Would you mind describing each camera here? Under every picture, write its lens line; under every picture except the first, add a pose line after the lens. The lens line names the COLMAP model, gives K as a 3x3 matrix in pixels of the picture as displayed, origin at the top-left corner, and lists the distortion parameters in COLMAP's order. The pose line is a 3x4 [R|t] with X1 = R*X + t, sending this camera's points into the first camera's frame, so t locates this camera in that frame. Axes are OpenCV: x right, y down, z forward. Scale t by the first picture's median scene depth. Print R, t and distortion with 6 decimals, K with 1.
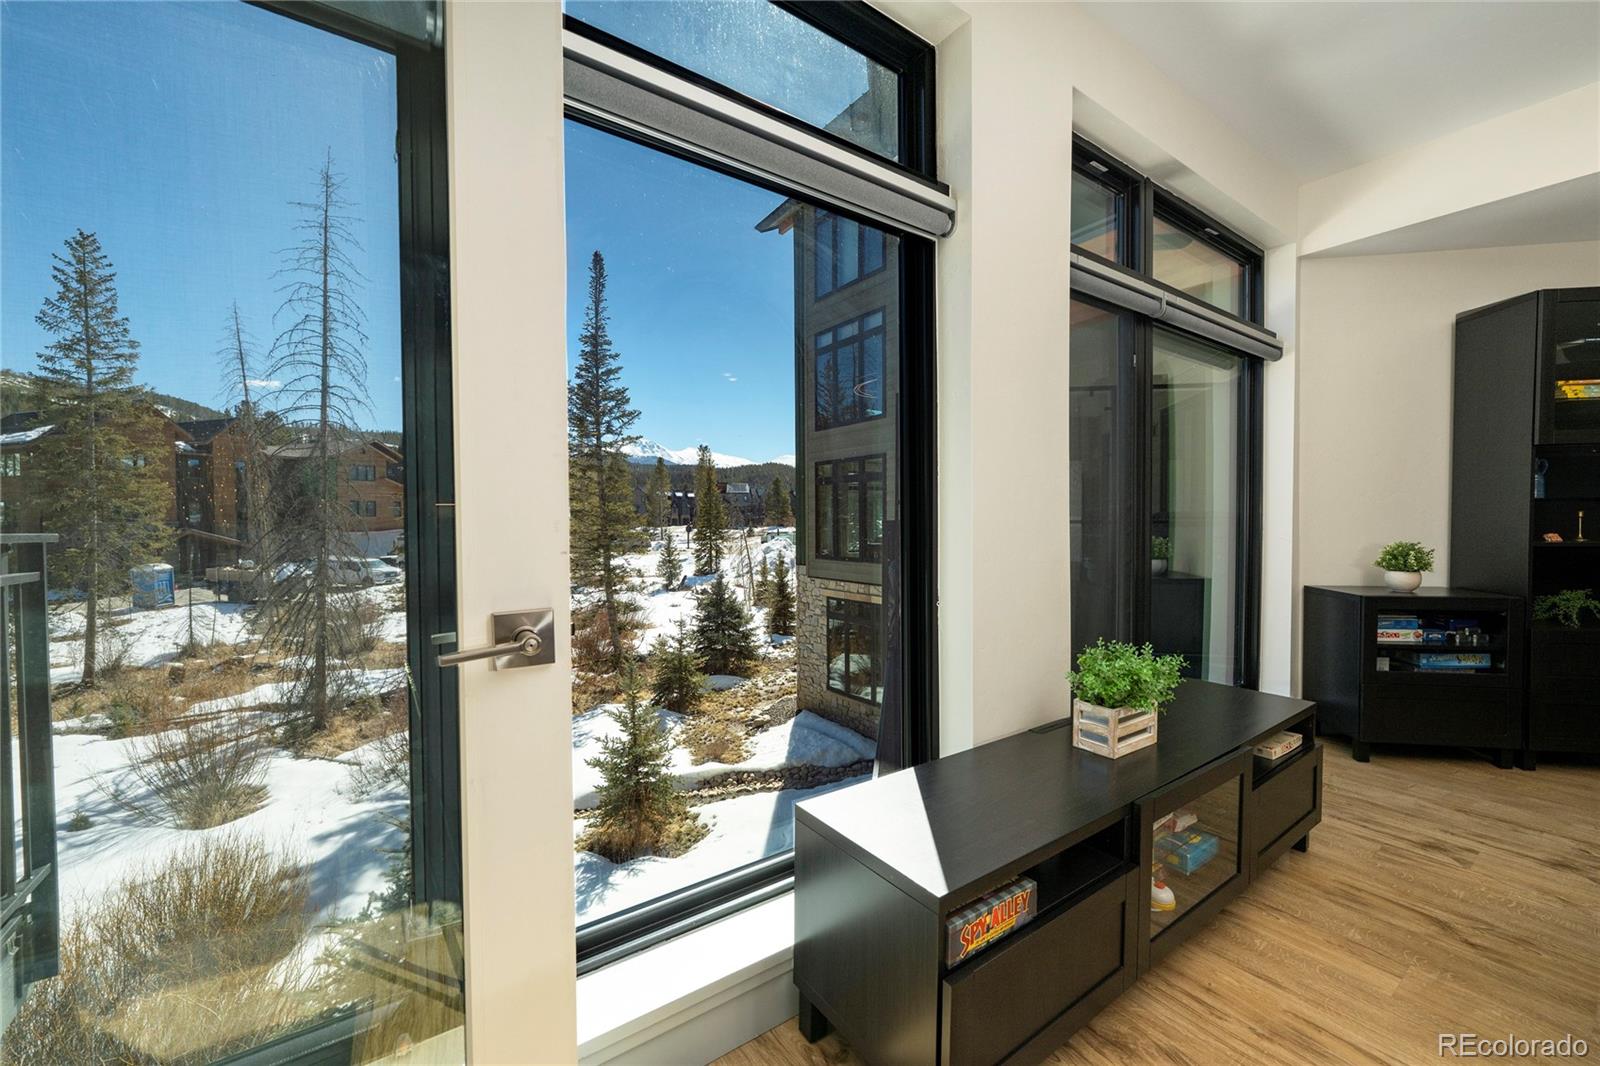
lens RADIAL K [[633.6, 0, 791.8], [0, 633.6, 531.9], [0, 0, 1]] dist [0.001694, -0.000150]
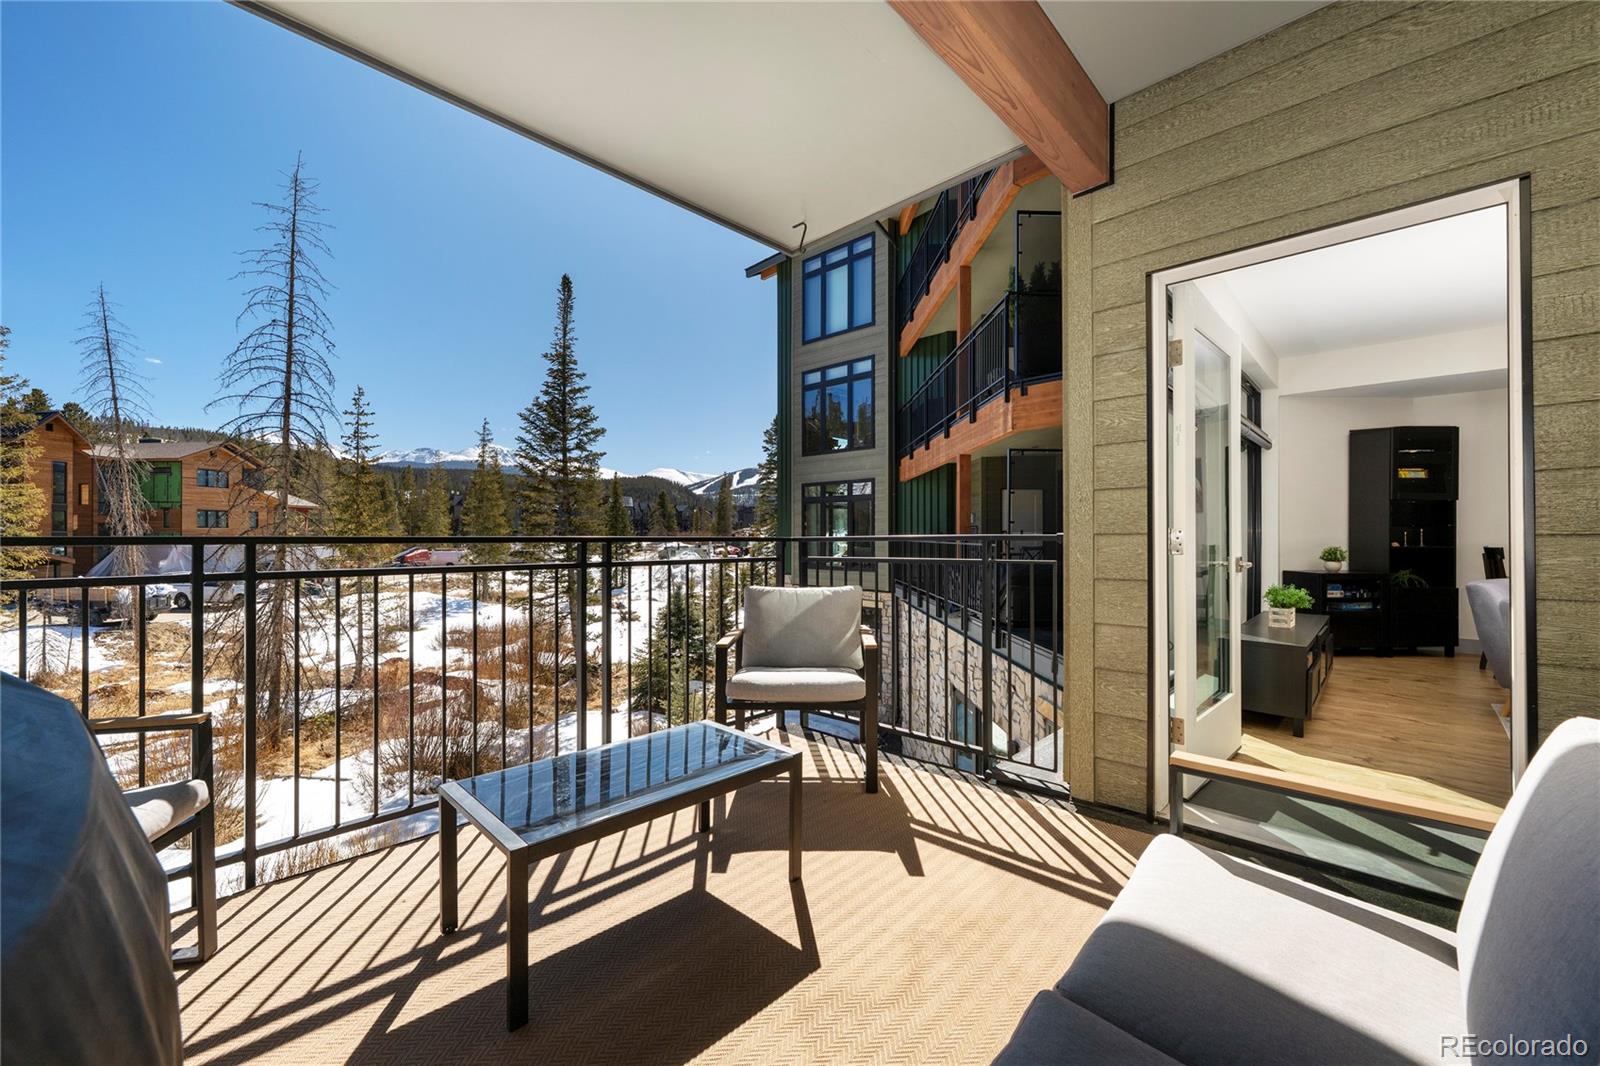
lens RADIAL K [[633.6, 0, 795.7], [0, 633.6, 529.5], [0, 0, 1]] dist [0.001694, -0.000150]
pose [[0.981674, 0.009400, 0.190335, -0.154779], [-0.003875, 0.999561, -0.029375, 0.004099], [-0.190528, 0.028099, 0.981280, -0.090520]]
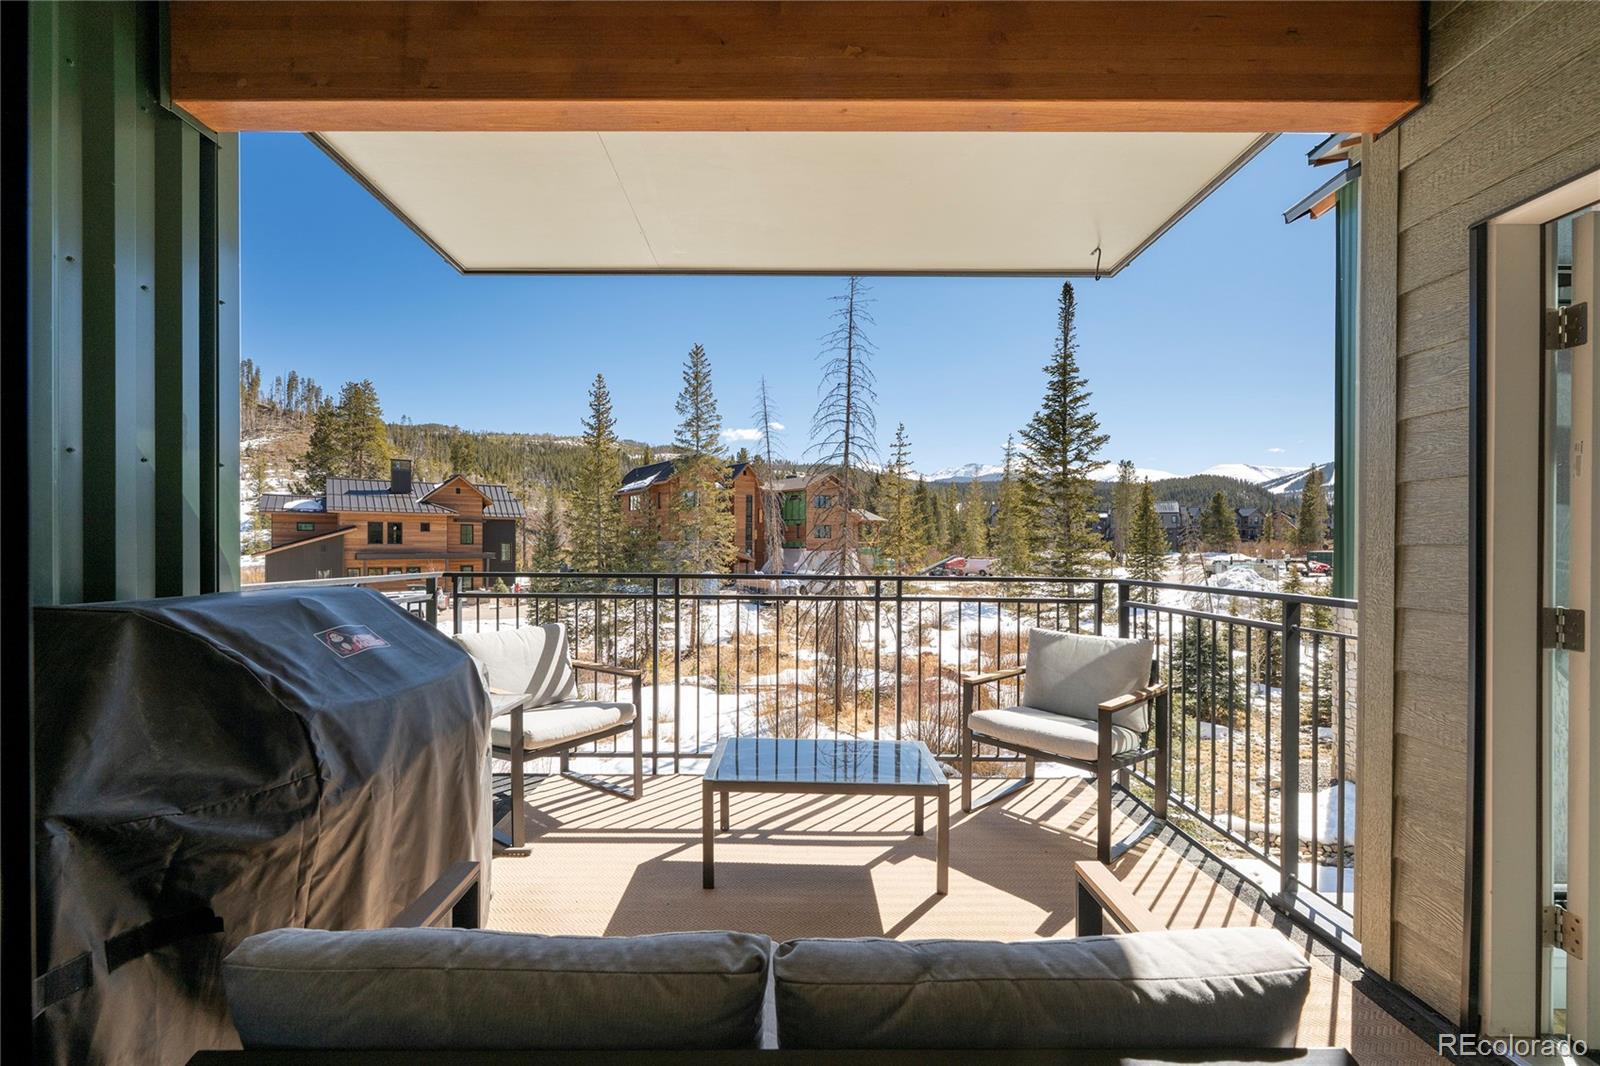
lens RADIAL K [[633.6, 0, 804.6], [0, 633.6, 562.8], [0, 0, 1]] dist [0.001694, -0.000150]
pose [[0.829886, 0.029506, -0.557152, -0.092495], [-0.021036, 0.999545, 0.021602, -0.005472], [0.557536, -0.006207, 0.830130, -0.098831]]
